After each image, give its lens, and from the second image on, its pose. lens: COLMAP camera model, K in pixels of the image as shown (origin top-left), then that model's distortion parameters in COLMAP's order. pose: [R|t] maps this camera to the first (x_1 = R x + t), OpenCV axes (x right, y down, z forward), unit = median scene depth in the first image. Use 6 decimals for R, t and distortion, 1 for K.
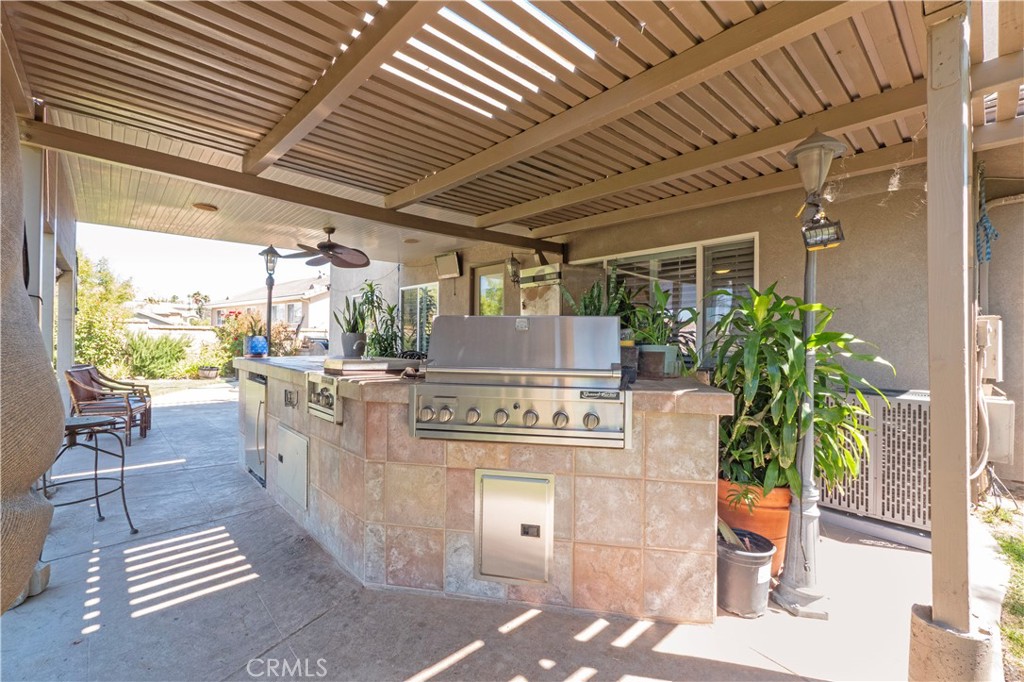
lens RADIAL K [[434.4, 0, 512.0], [0, 434.4, 341.0], [0, 0, 1]] dist [-0.000756, -0.000100]
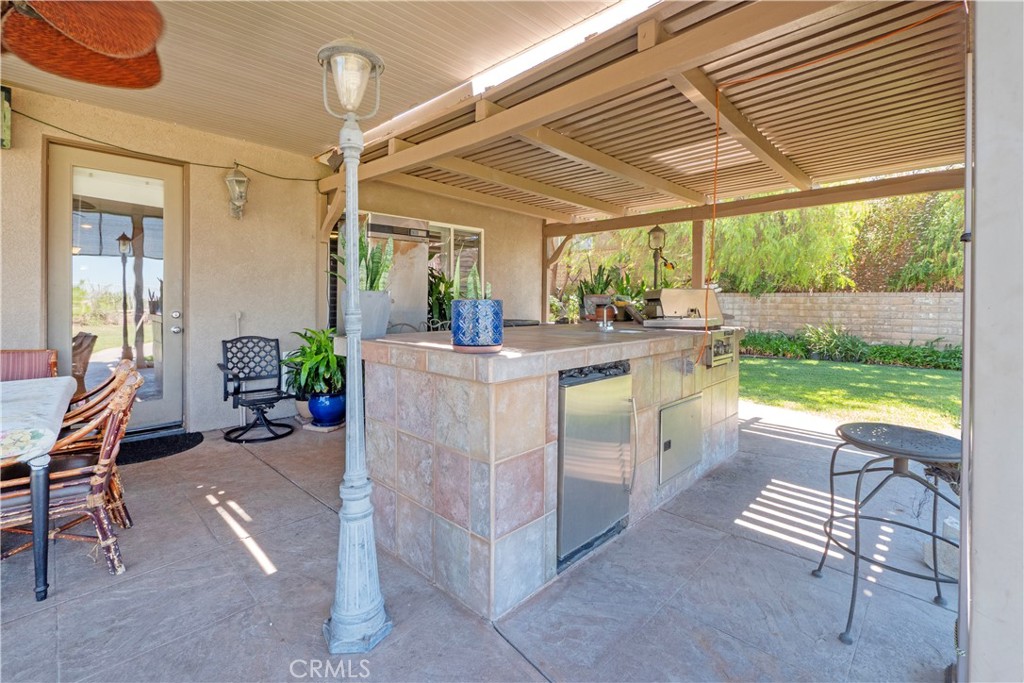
lens RADIAL K [[434.3, 0, 510.8], [0, 434.3, 304.6], [0, 0, 1]] dist [-0.000289, -0.000040]
pose [[-0.031972, -0.013734, 0.999394, -1.465263], [-0.000485, 0.999906, 0.013726, -0.013469], [-0.999489, -0.000046, -0.031976, 1.433702]]
